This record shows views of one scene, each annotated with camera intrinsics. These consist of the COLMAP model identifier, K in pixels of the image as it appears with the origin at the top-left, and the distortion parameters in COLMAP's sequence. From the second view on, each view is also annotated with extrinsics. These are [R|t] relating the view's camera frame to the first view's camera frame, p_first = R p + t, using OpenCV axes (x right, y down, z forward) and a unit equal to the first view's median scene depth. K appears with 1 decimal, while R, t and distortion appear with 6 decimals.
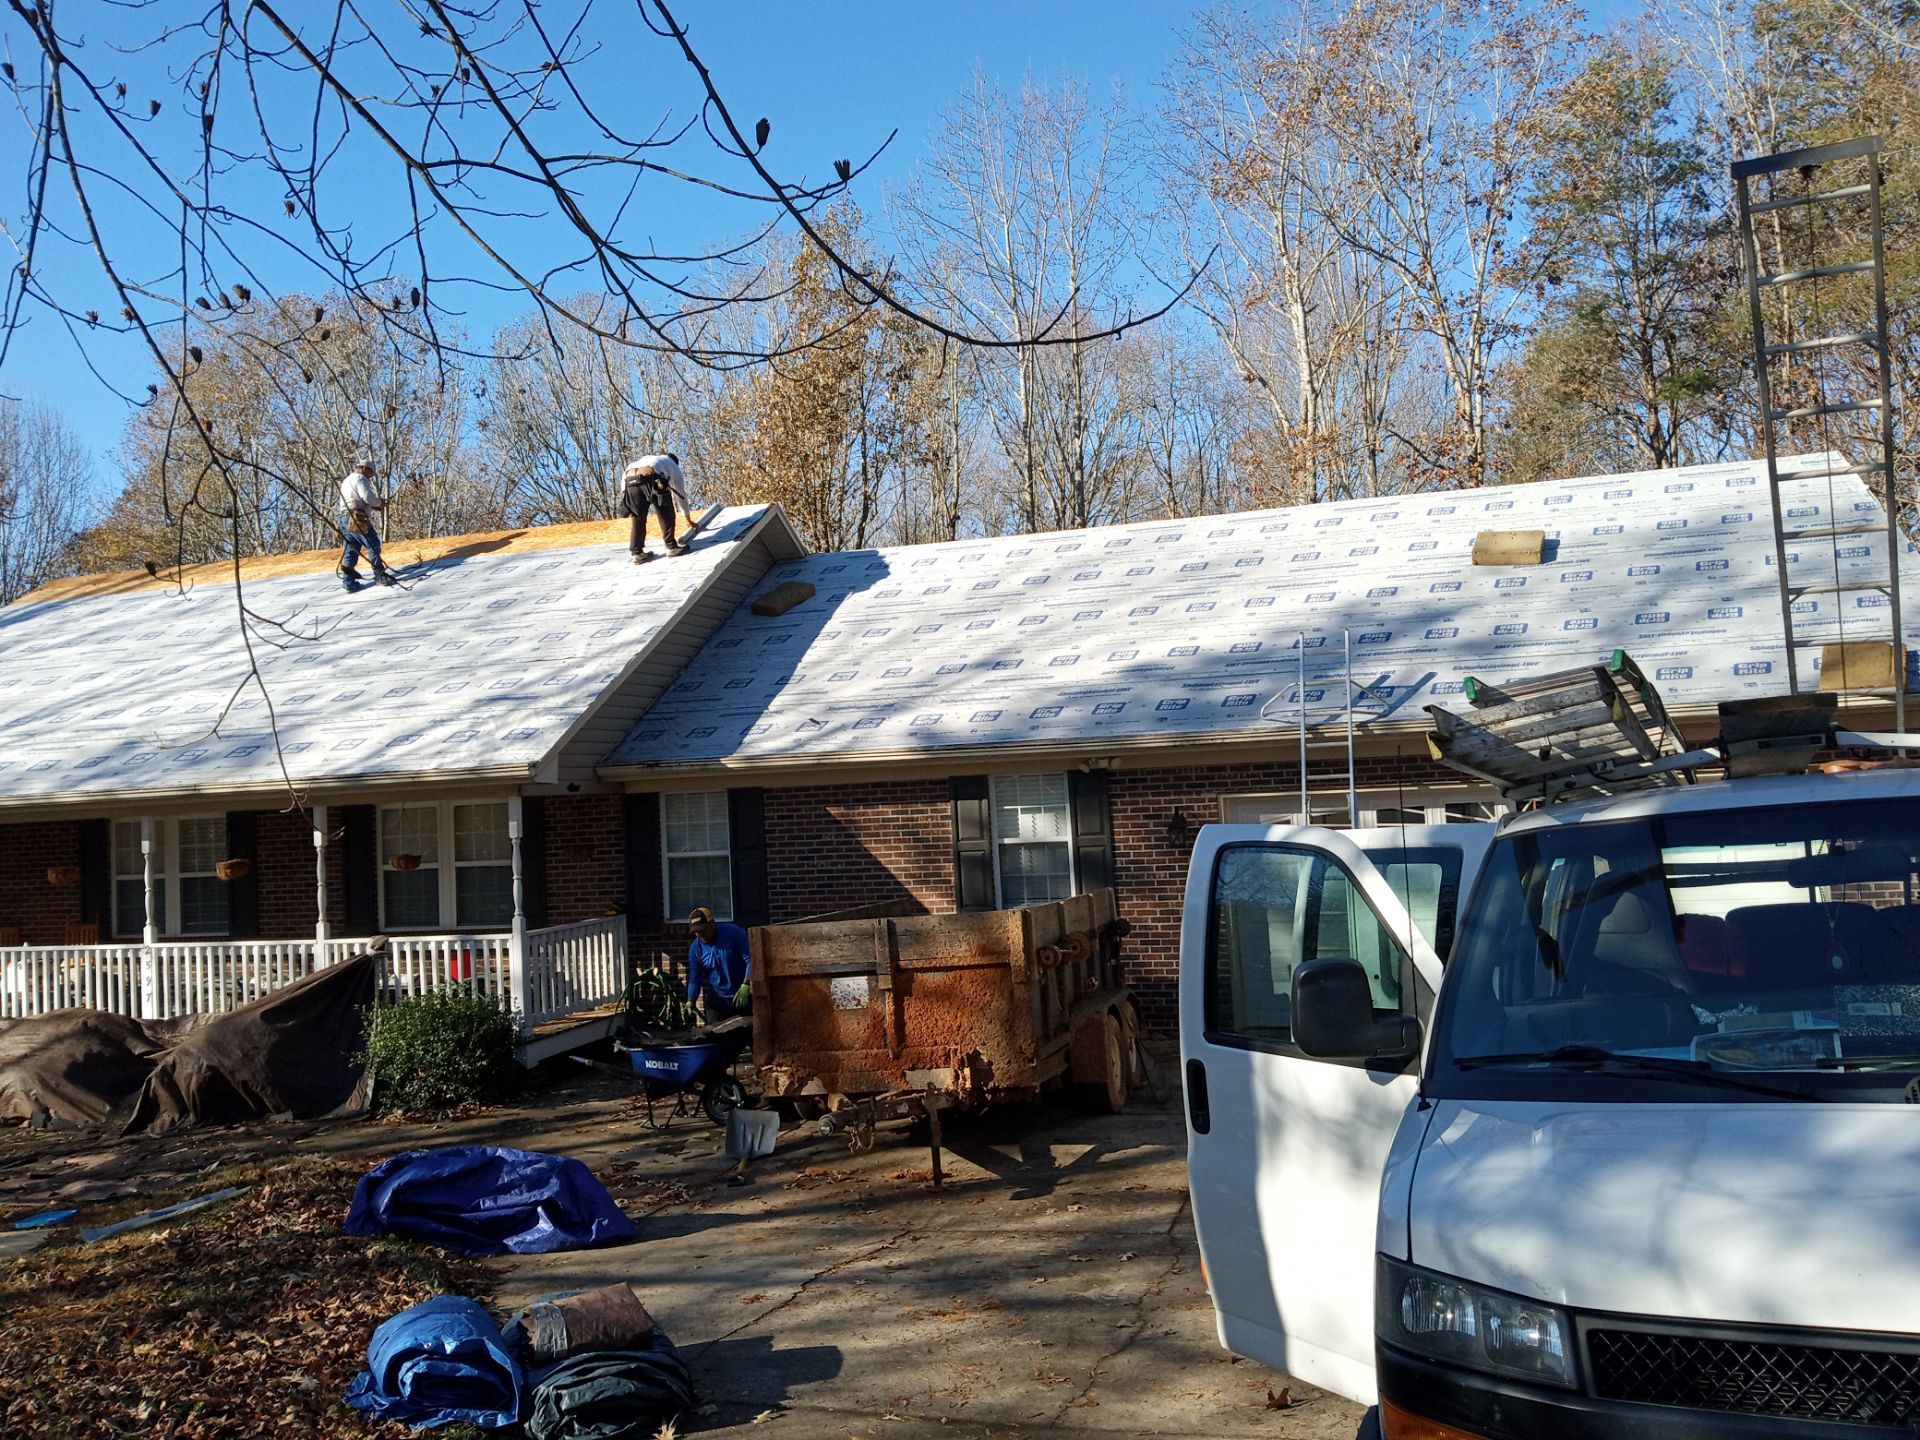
lens RADIAL K [[1561.9, 0, 962.2], [0, 1561.9, 710.7], [0, 0, 1]] dist [0.092660, -0.189170]
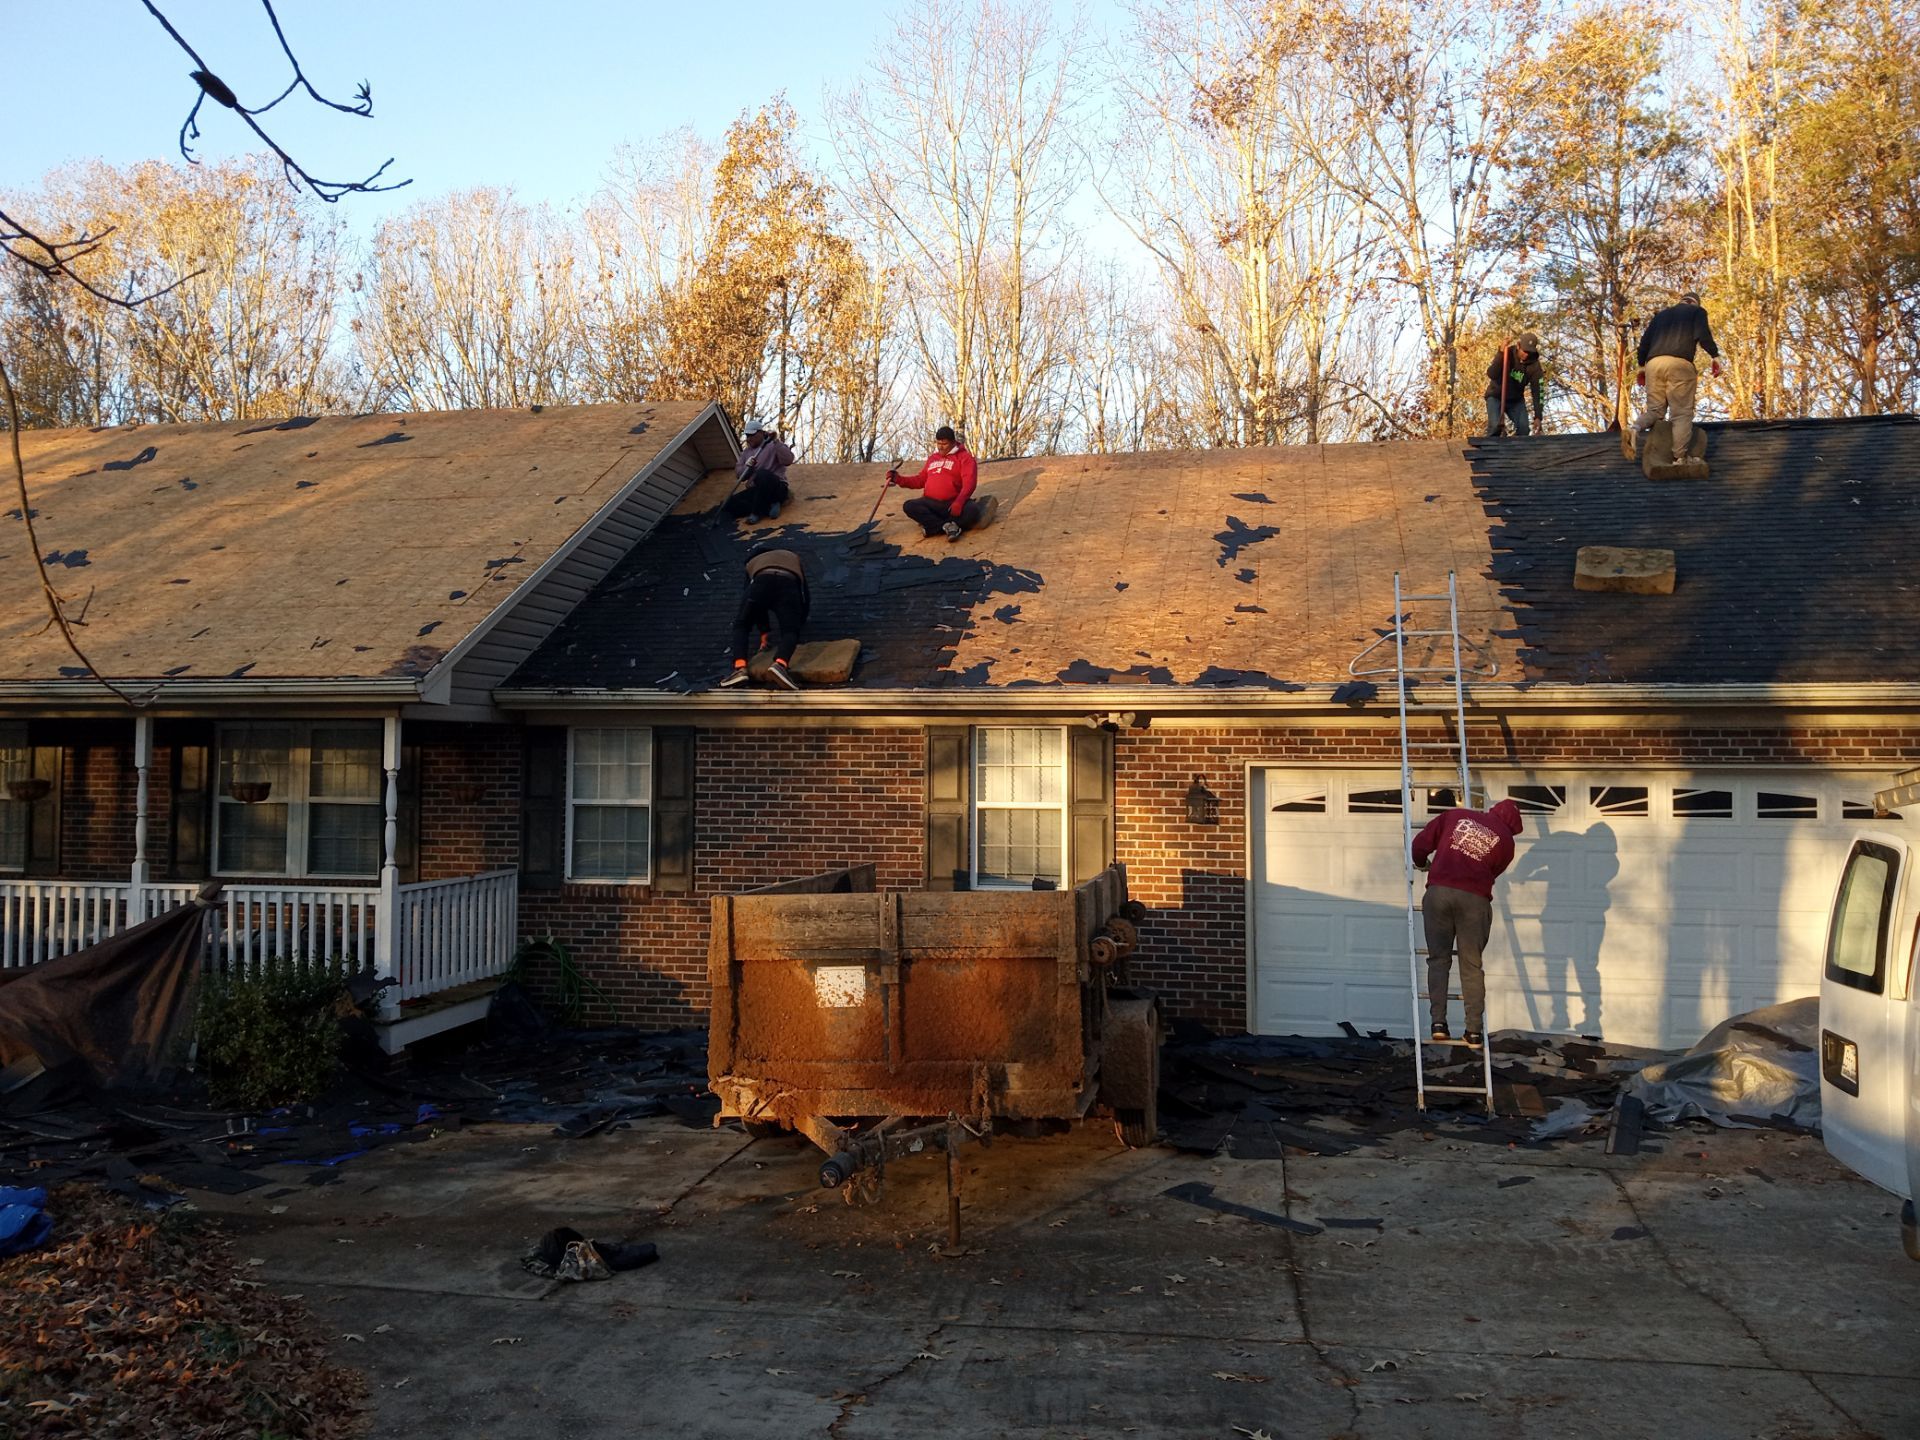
lens RADIAL K [[1584.8, 0, 972.4], [0, 1584.8, 687.5], [0, 0, 1]] dist [0.071949, -0.158197]
pose [[0.994585, 0.056891, 0.086976, -0.059268], [-0.057292, 0.998355, 0.002111, 0.019490], [-0.086713, -0.007083, 0.996208, 0.154020]]
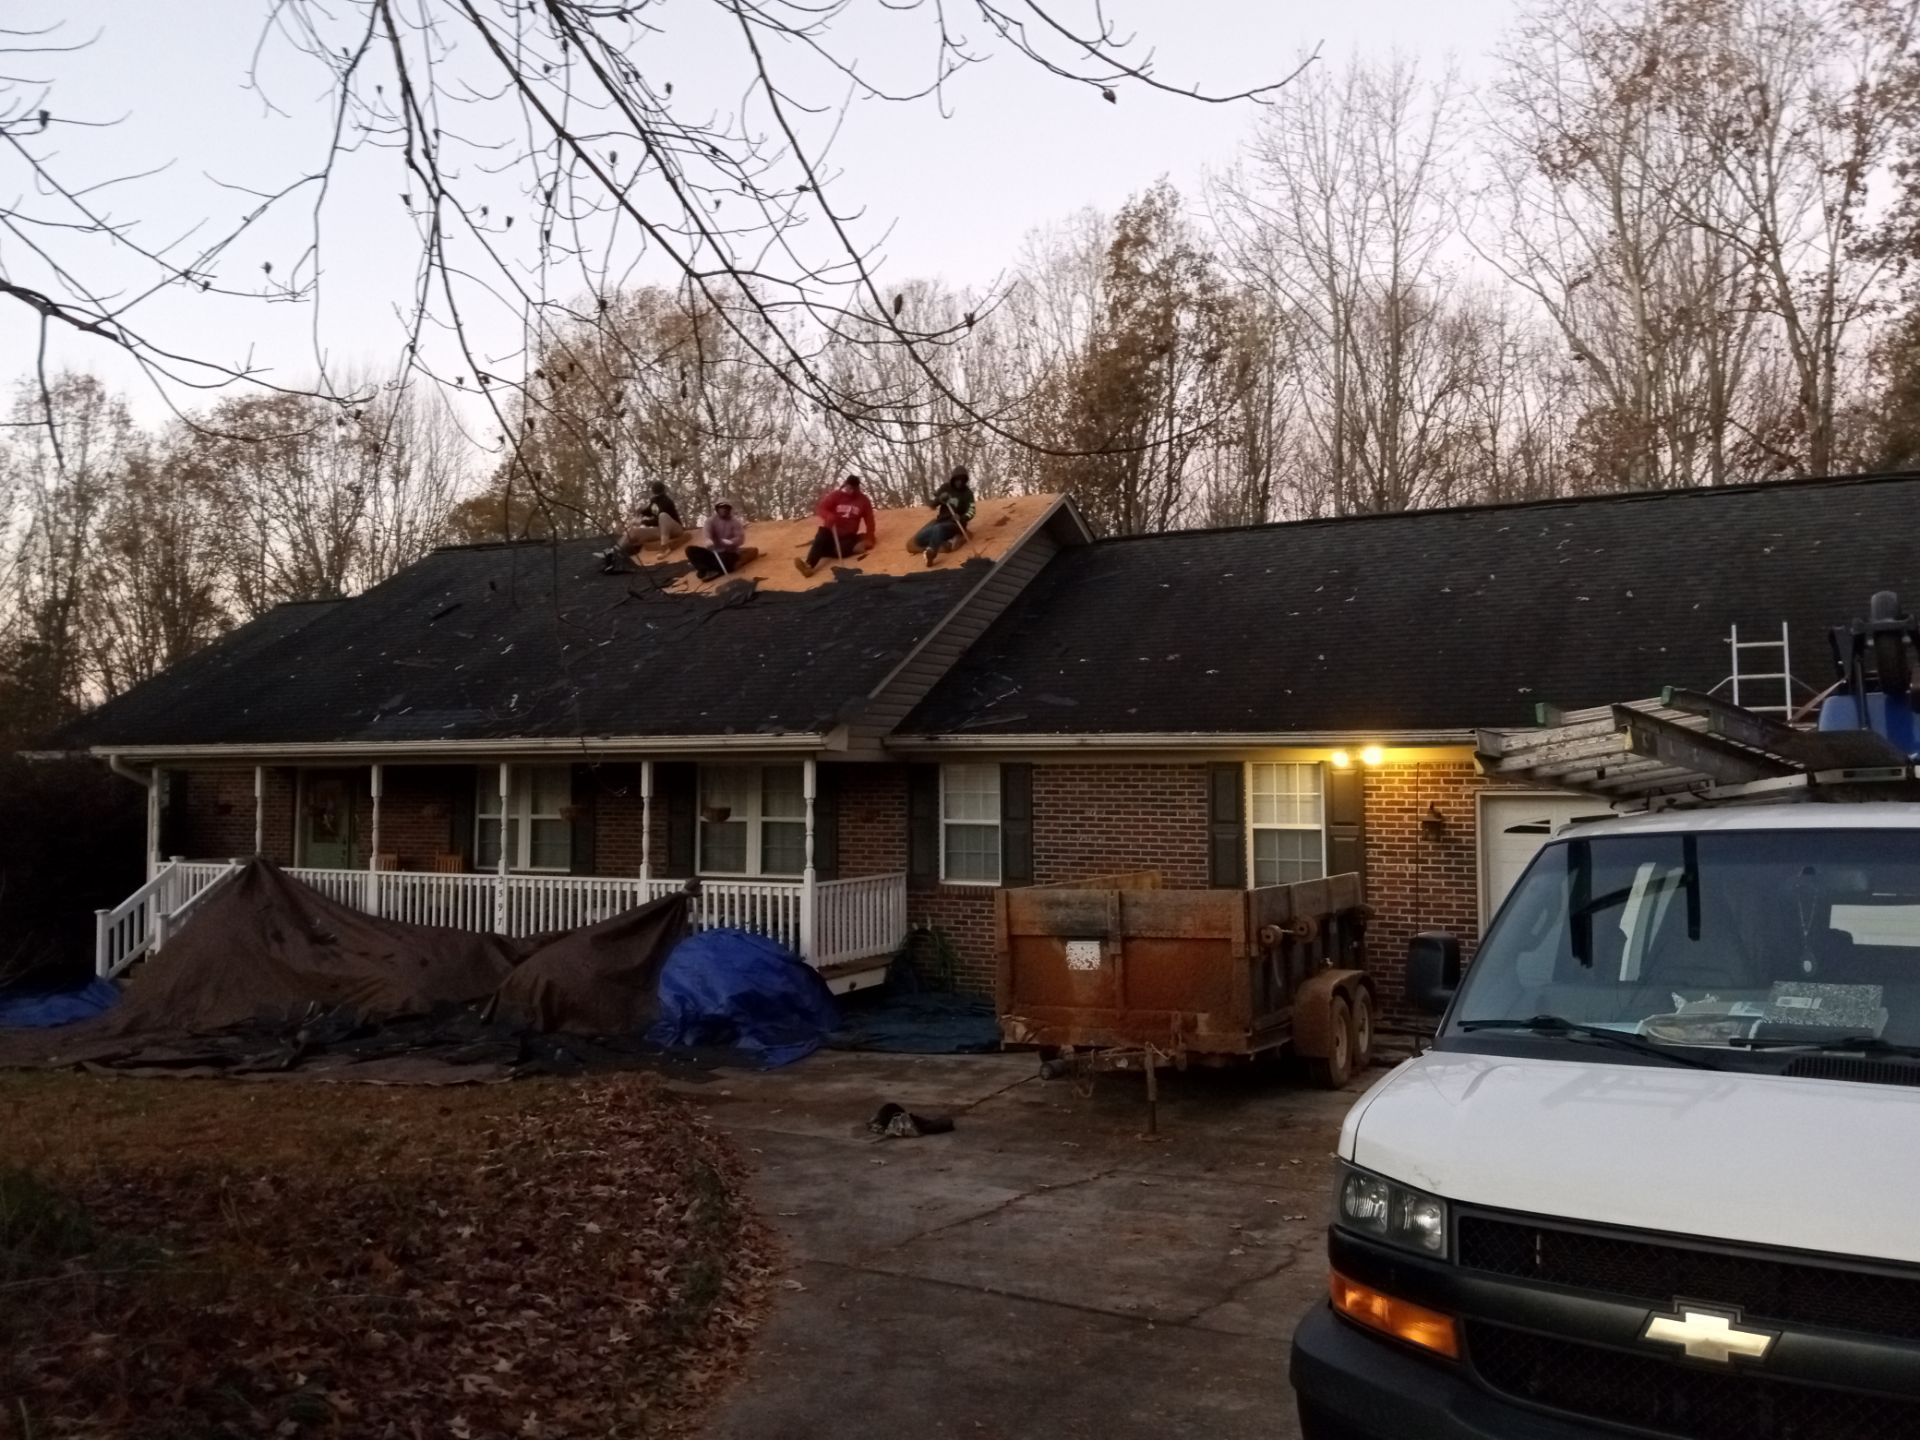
lens RADIAL K [[1576.5, 0, 949.8], [0, 1576.5, 699.5], [0, 0, 1]] dist [0.108352, -0.214273]
pose [[0.977204, 0.037119, -0.209032, 0.044092], [-0.035033, 0.999293, 0.013676, -0.007745], [0.209391, -0.006041, 0.977813, -0.071122]]
